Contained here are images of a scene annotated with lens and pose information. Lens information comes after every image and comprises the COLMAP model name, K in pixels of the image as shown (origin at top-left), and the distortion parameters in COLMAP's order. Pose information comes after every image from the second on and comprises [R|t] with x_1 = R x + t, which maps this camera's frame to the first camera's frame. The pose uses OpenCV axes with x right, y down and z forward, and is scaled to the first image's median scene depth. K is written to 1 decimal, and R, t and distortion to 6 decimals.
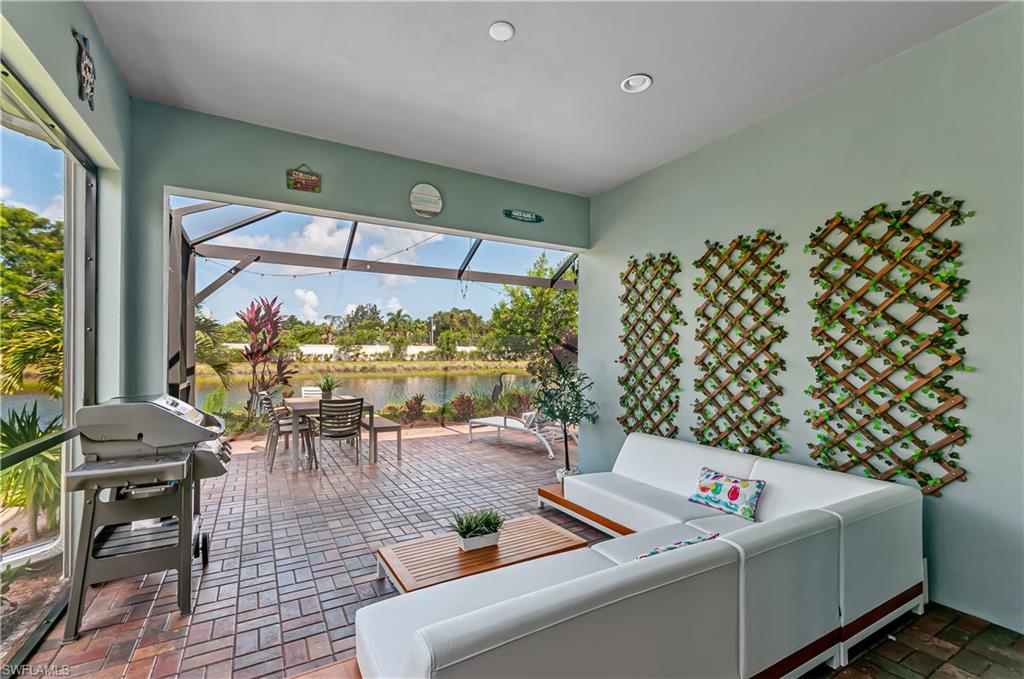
lens RADIAL K [[447.0, 0, 510.7], [0, 447.0, 357.0], [0, 0, 1]] dist [-0.000298, -0.000338]
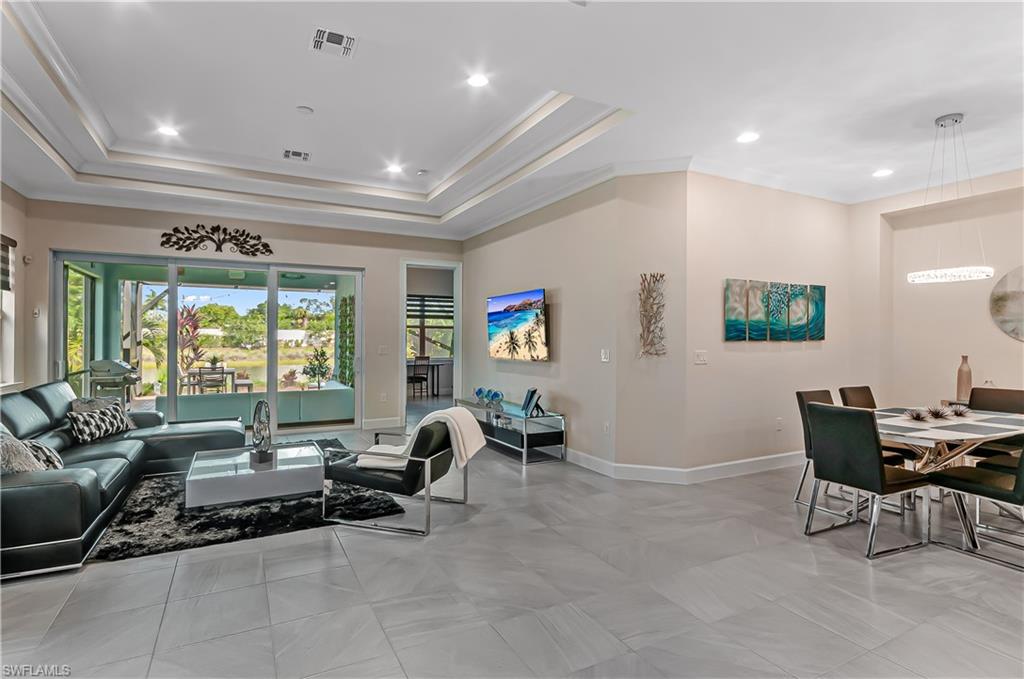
lens RADIAL K [[504.4, 0, 512.0], [0, 504.4, 339.5], [0, 0, 1]] dist [-0.010398, -0.000798]
pose [[0.999822, 0.000711, -0.018834, 0.085030], [-0.000809, 0.999986, -0.005240, -0.001149], [0.018830, 0.005254, 0.999809, -0.101389]]
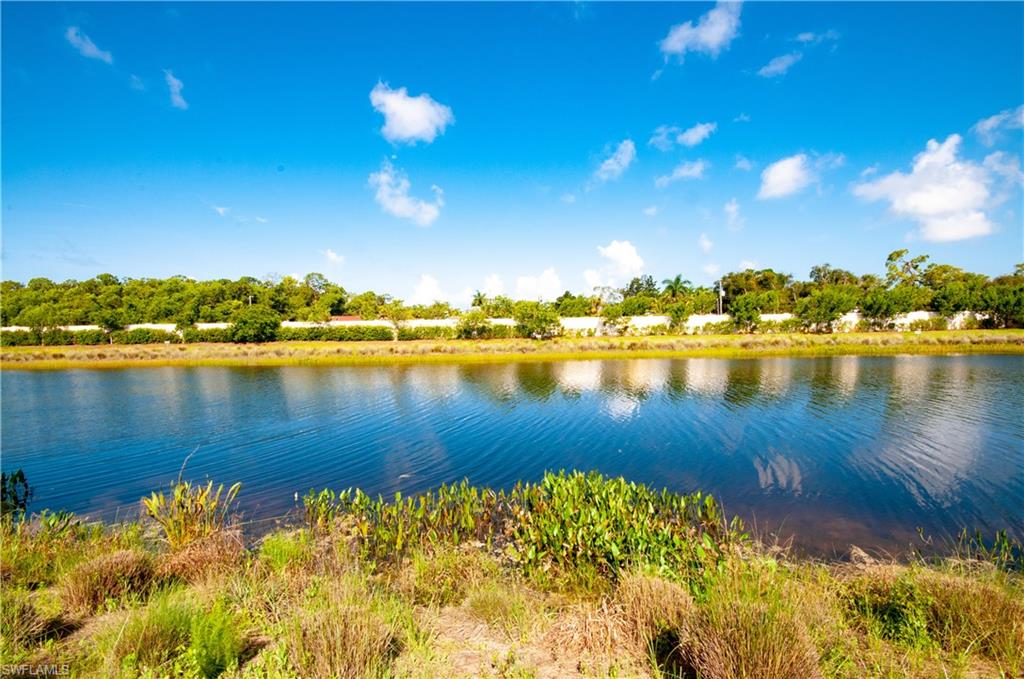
lens RADIAL K [[440.9, 0, 512.0], [0, 440.9, 339.5], [0, 0, 1]] dist [-0.024137, -0.000241]
pose [[0.821446, -0.006784, -0.570247, -0.060634], [0.015949, 0.999811, 0.011079, 0.003912], [0.570064, -0.018196, 0.821399, 0.243051]]
